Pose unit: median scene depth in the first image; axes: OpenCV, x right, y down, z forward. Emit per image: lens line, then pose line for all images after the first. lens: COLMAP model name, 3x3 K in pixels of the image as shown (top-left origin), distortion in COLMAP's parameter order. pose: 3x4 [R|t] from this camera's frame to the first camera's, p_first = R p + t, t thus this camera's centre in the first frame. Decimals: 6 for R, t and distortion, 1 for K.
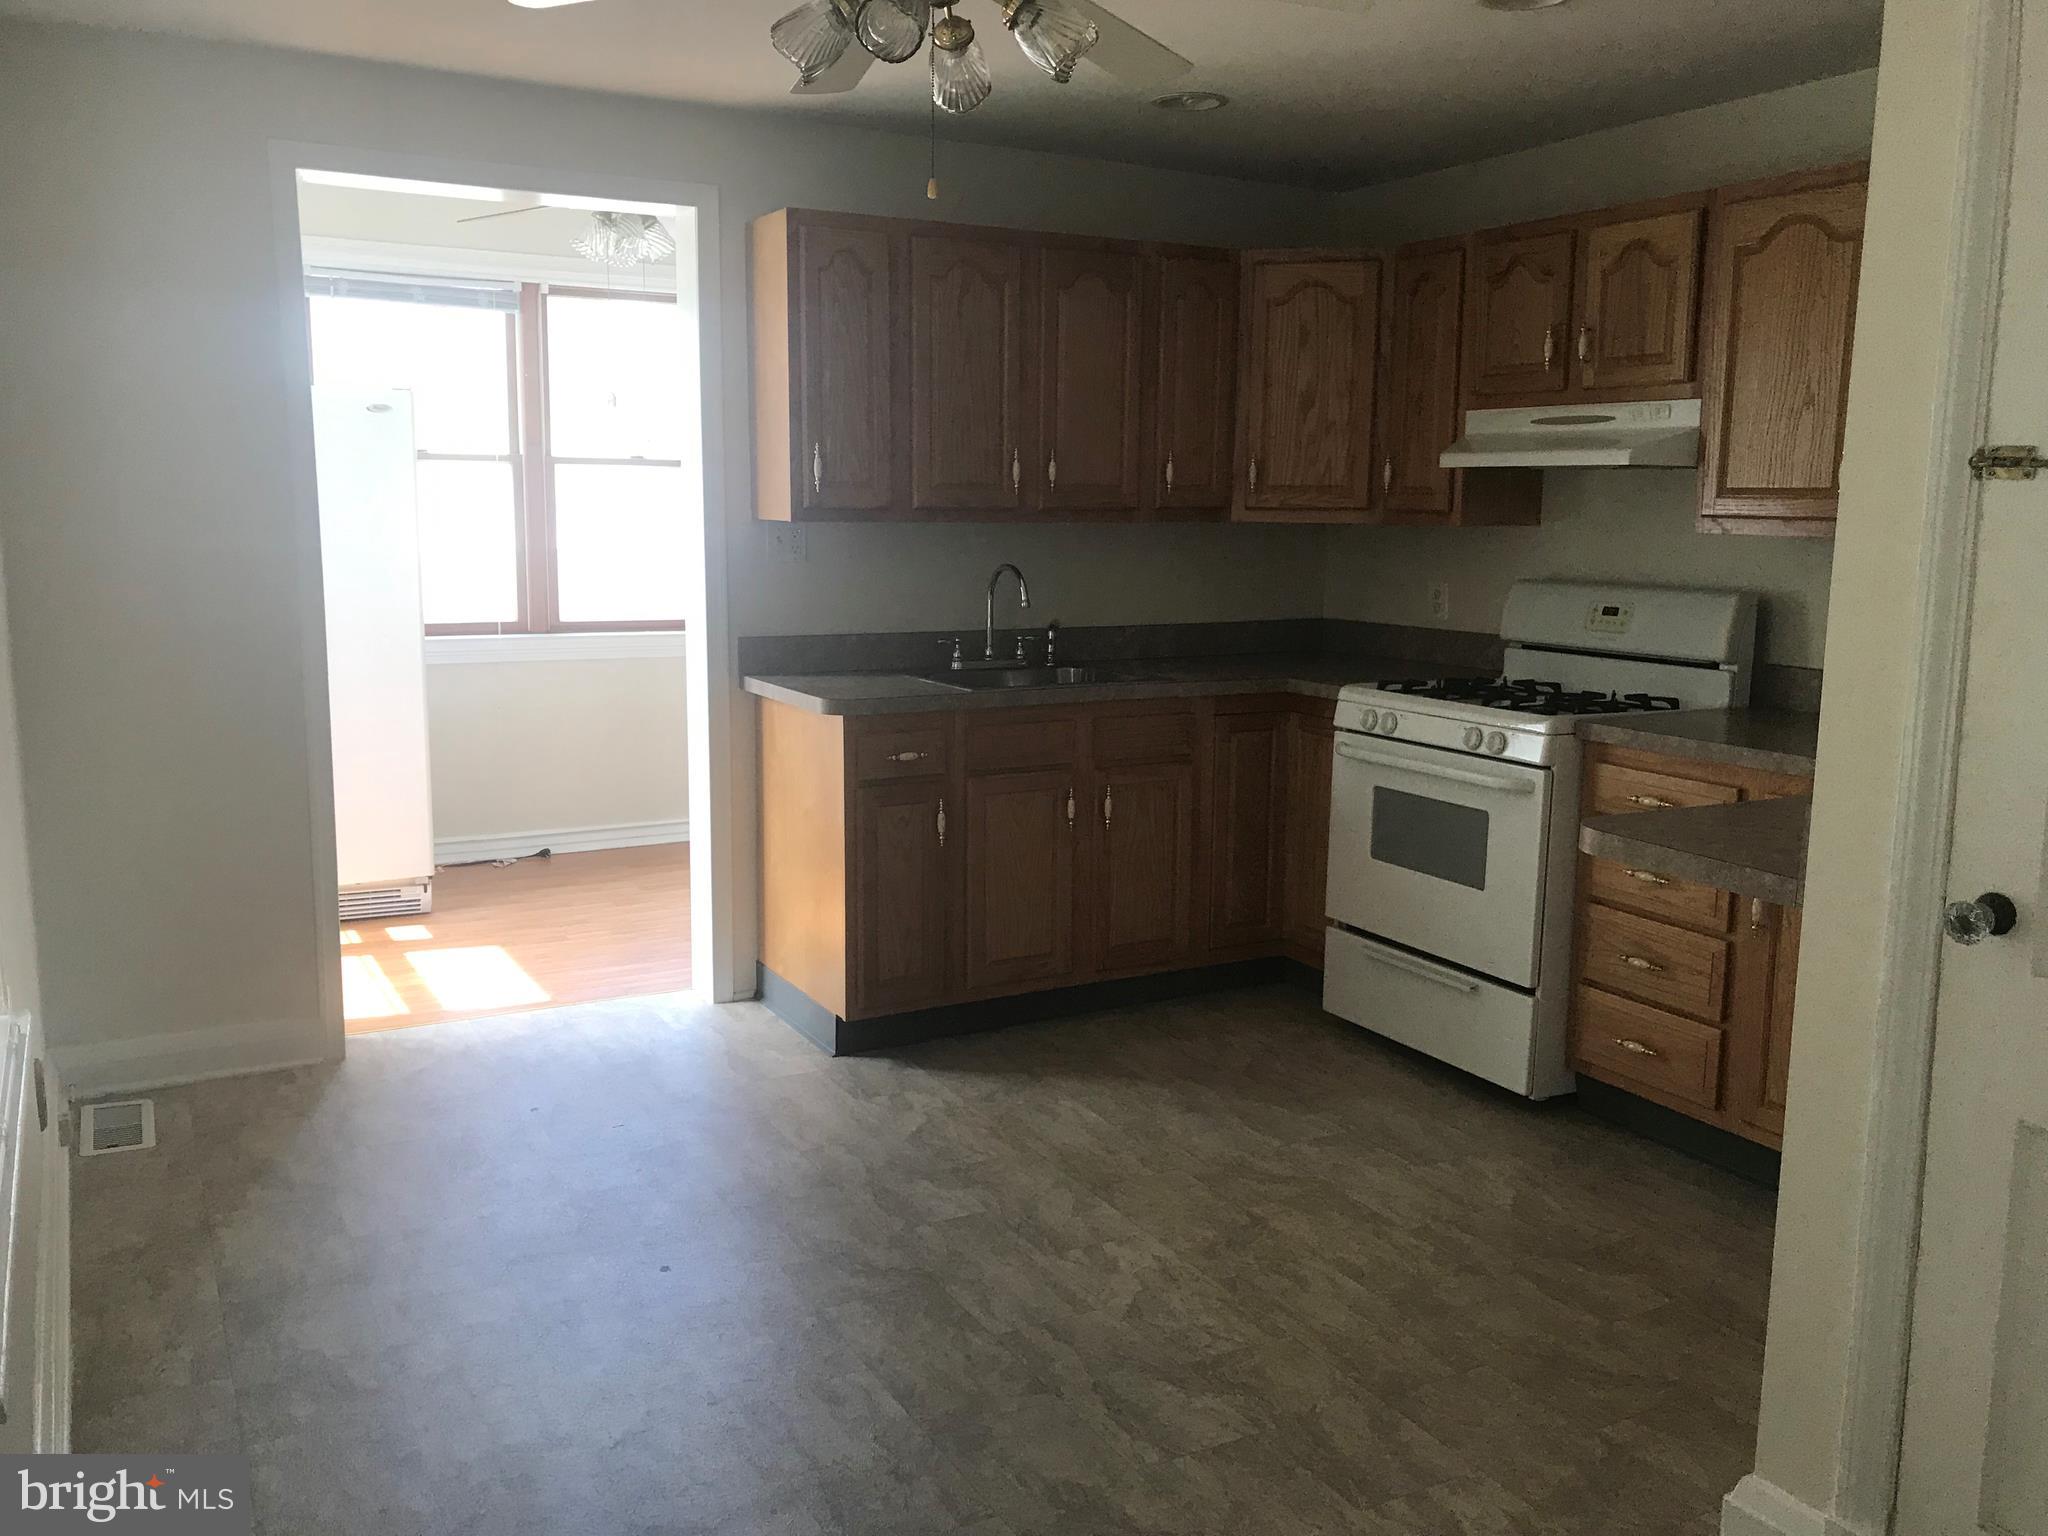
lens RADIAL K [[1660.4, 0, 1025.8], [0, 1660.4, 743.9], [0, 0, 1]] dist [0.043328, -0.069276]
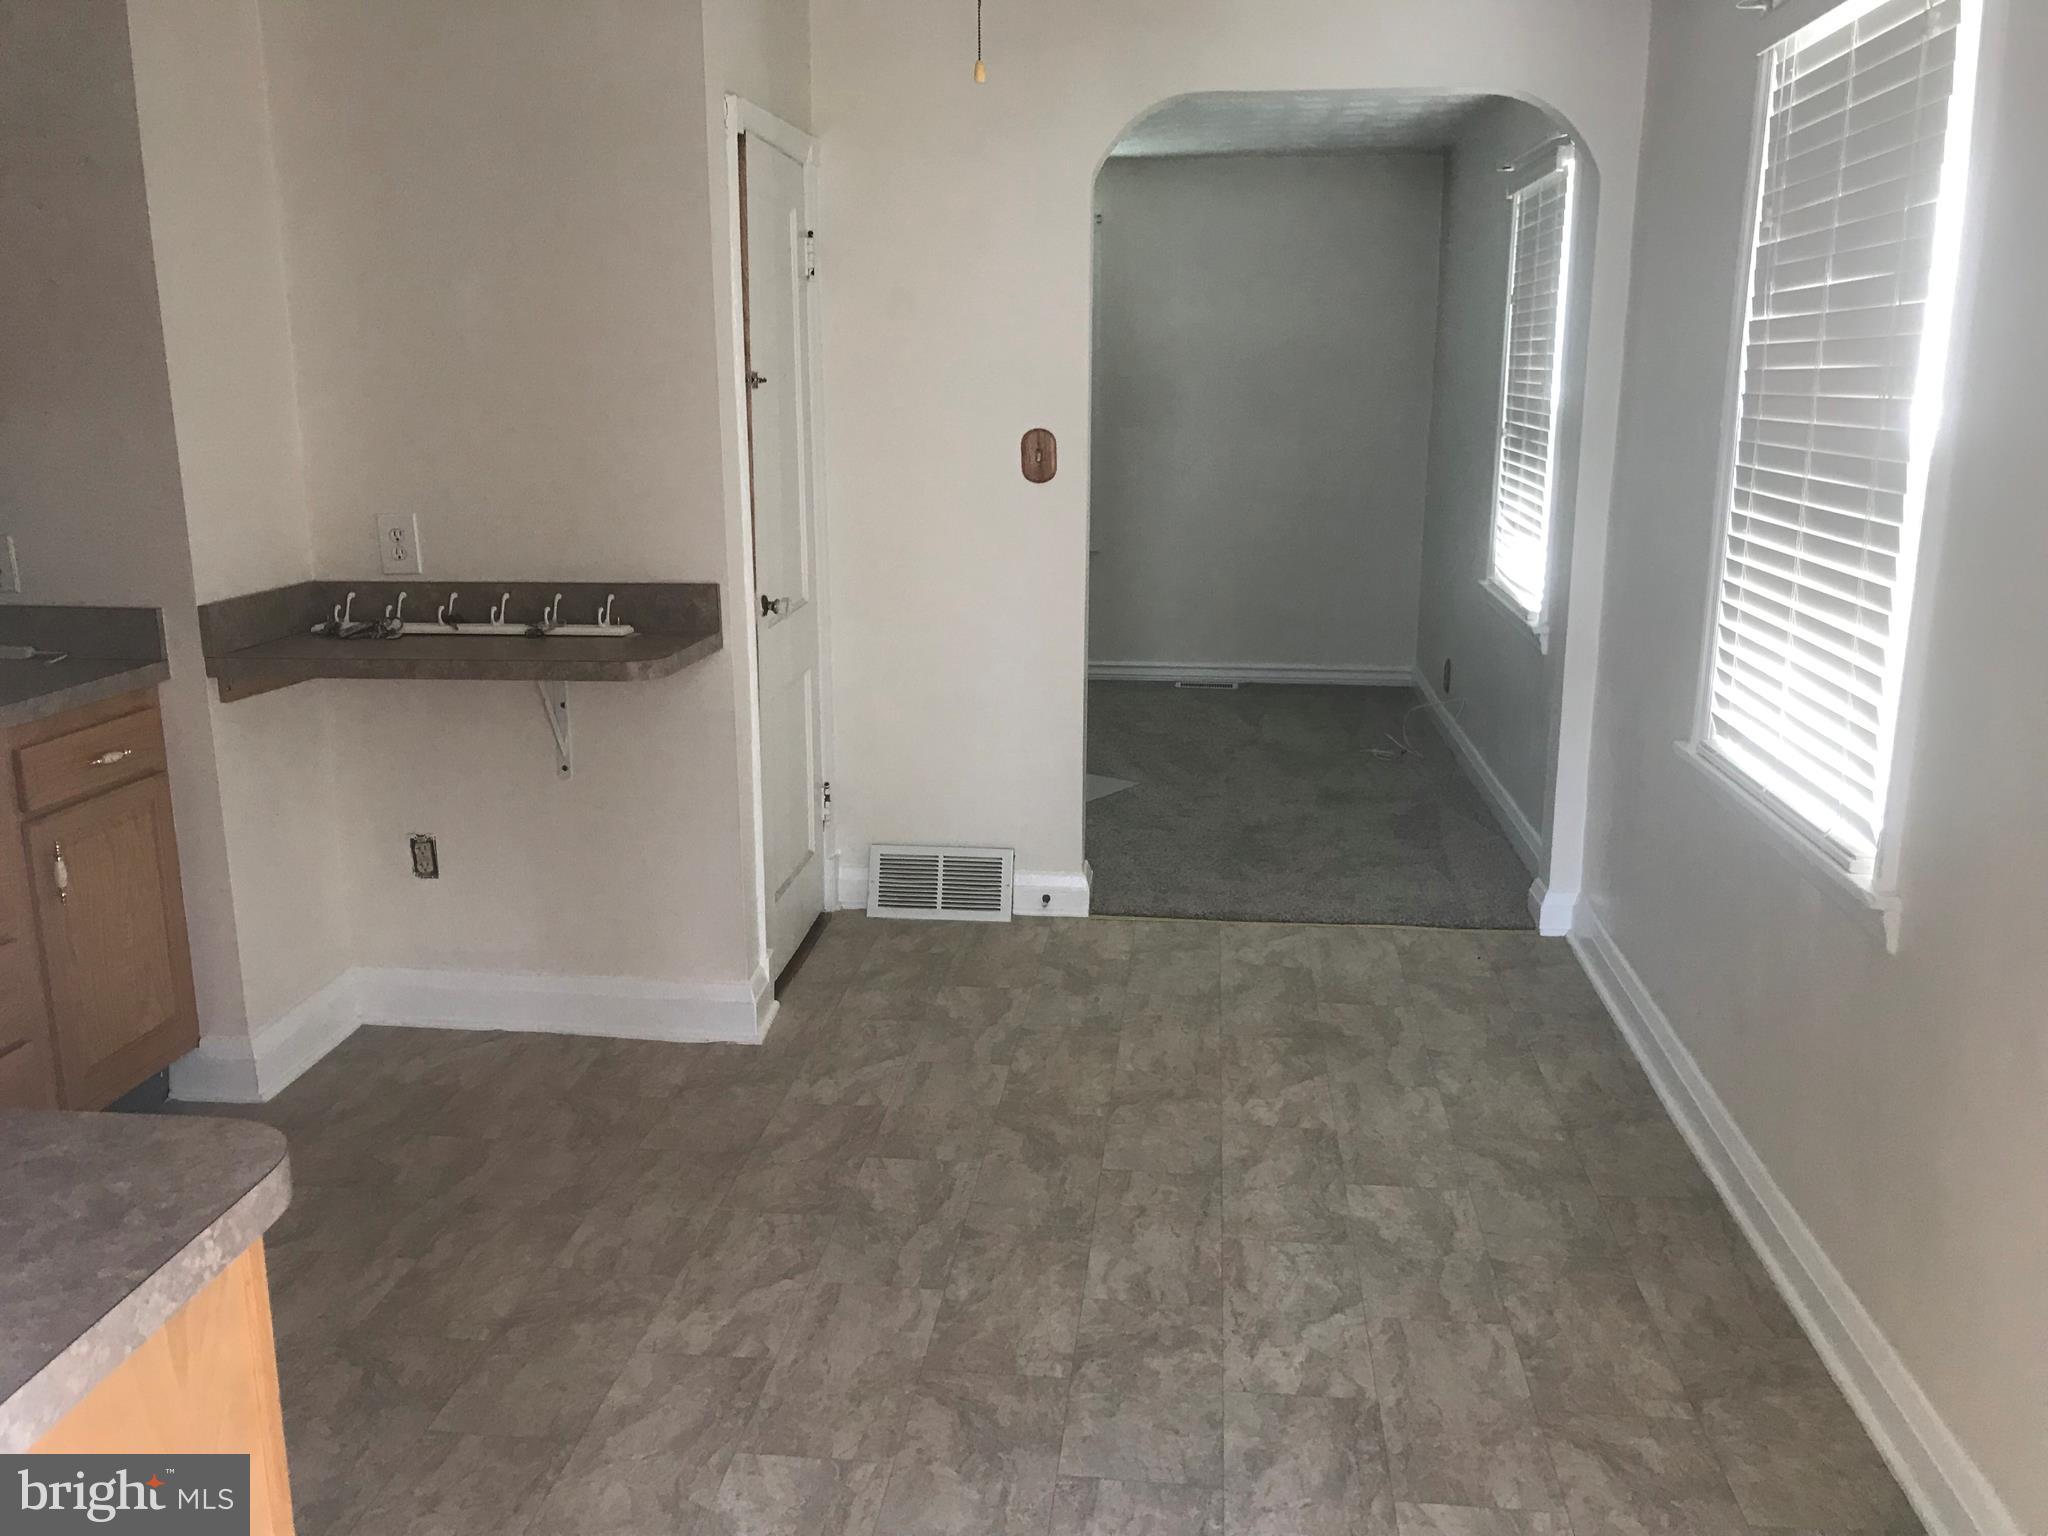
lens RADIAL K [[1660.4, 0, 1025.8], [0, 1660.4, 743.9], [0, 0, 1]] dist [0.043328, -0.069276]
pose [[-0.817605, -0.130304, 0.560841, -0.363255], [0.084917, 0.936115, 0.341287, -0.175305], [-0.569483, 0.326663, -0.754308, 1.035323]]
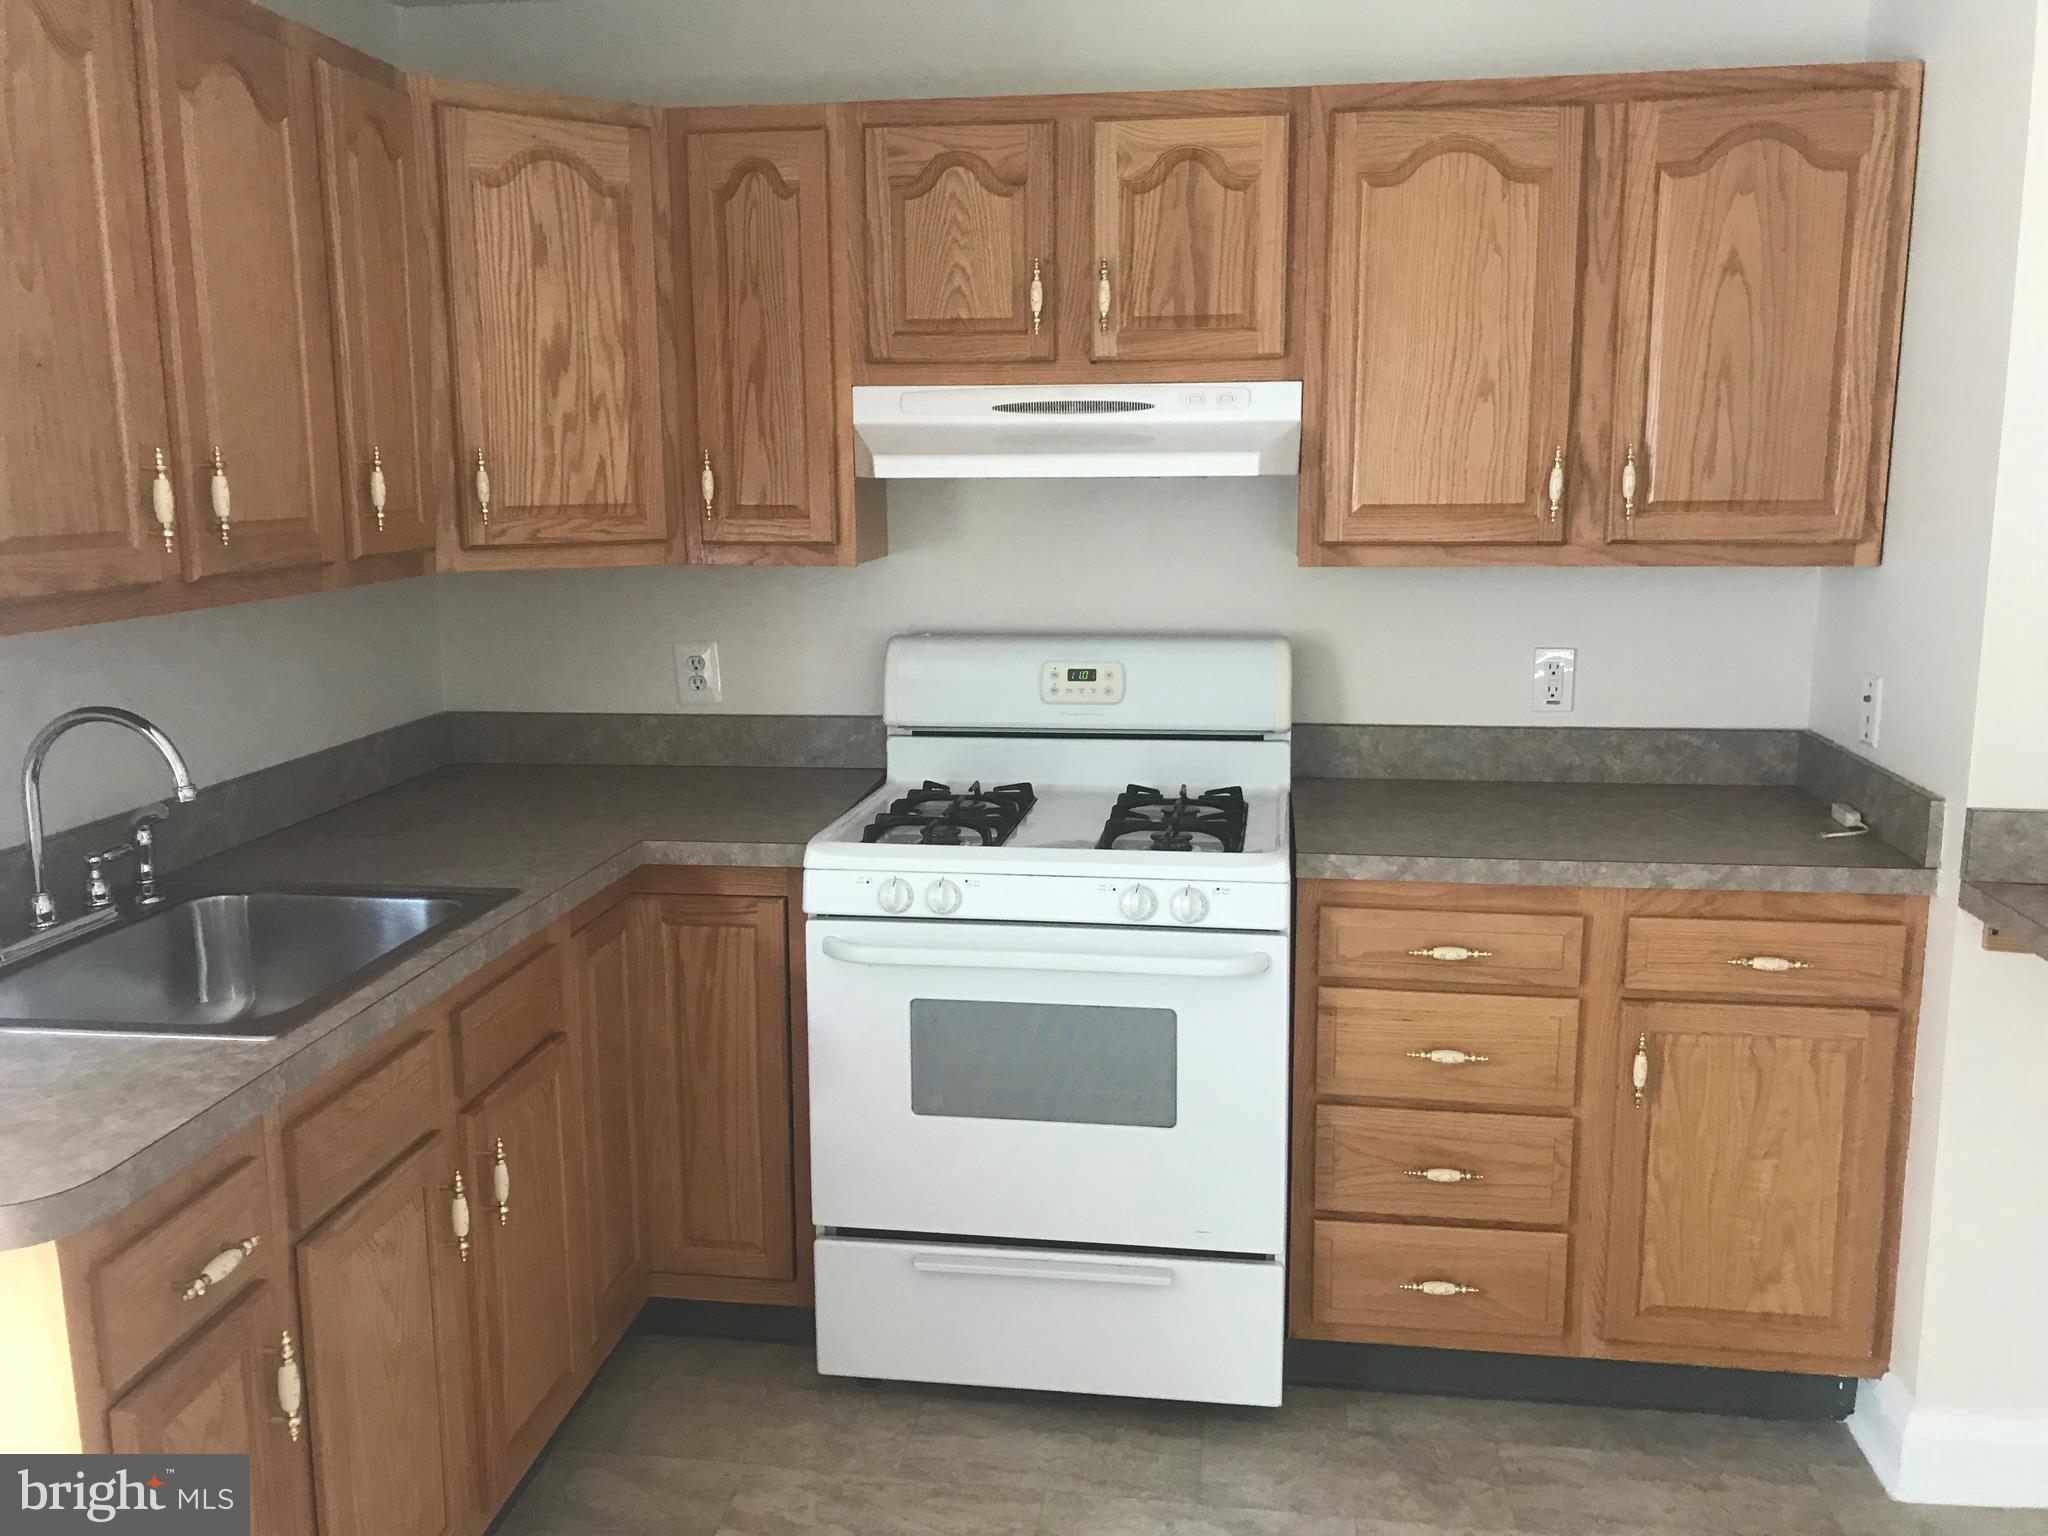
lens RADIAL K [[1660.4, 0, 1025.8], [0, 1660.4, 743.9], [0, 0, 1]] dist [0.043328, -0.069276]
pose [[0.607238, -0.144972, 0.781182, -0.240259], [0.130023, 0.988090, 0.082298, -0.118388], [-0.783809, 0.051598, 0.618855, 0.613139]]
